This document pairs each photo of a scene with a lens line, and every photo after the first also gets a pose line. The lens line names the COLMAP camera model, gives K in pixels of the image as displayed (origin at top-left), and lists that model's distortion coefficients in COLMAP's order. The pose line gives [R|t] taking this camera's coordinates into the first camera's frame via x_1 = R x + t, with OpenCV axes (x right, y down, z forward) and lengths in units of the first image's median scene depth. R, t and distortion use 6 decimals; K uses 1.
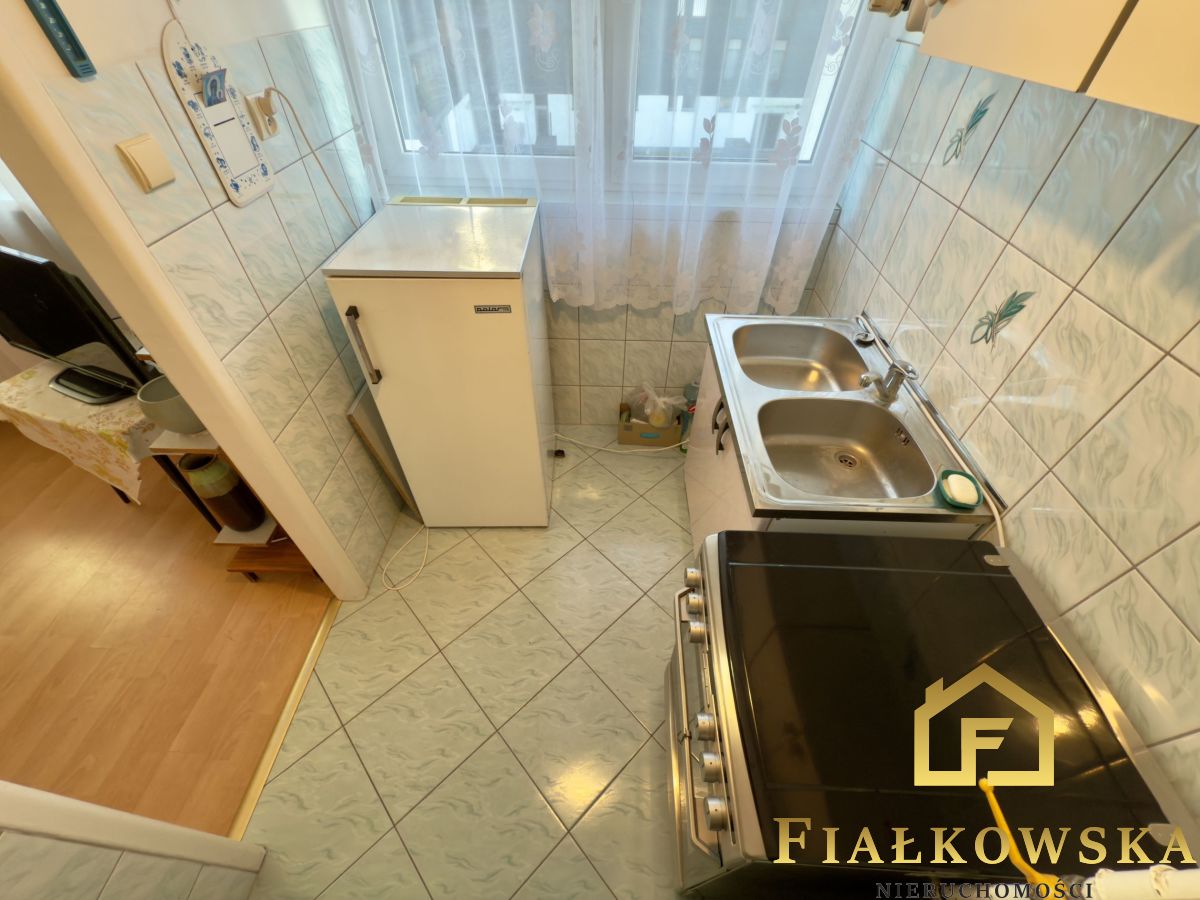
lens RADIAL K [[481.5, 0, 599.6], [0, 481.5, 452.1], [0, 0, 1]] dist [0.000708, 0.000442]
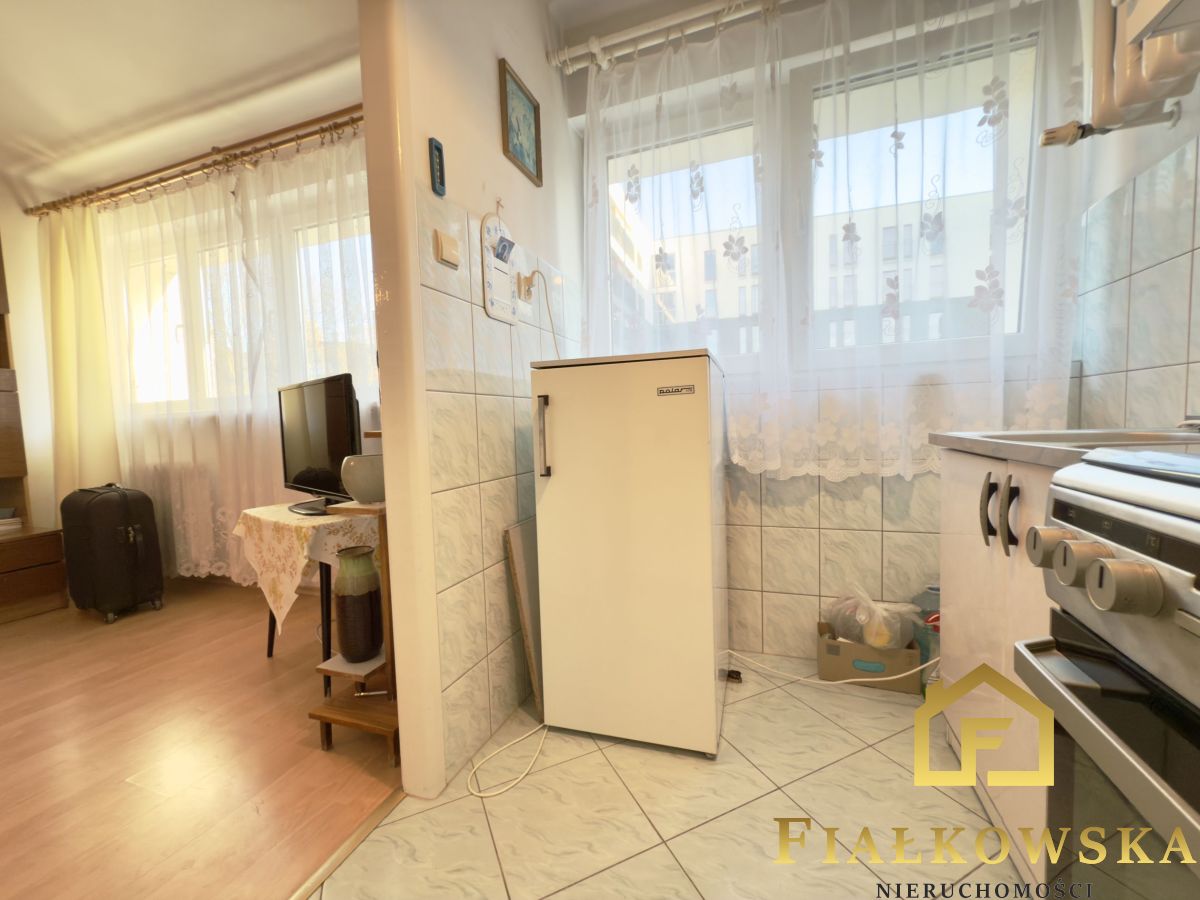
lens RADIAL K [[481.5, 0, 599.6], [0, 481.5, 452.1], [0, 0, 1]] dist [0.000708, 0.000442]
pose [[0.946022, -0.023986, -0.323213, -0.038705], [-0.196689, 0.750128, -0.631365, 0.304604], [0.257595, 0.660858, 0.704920, 0.246814]]
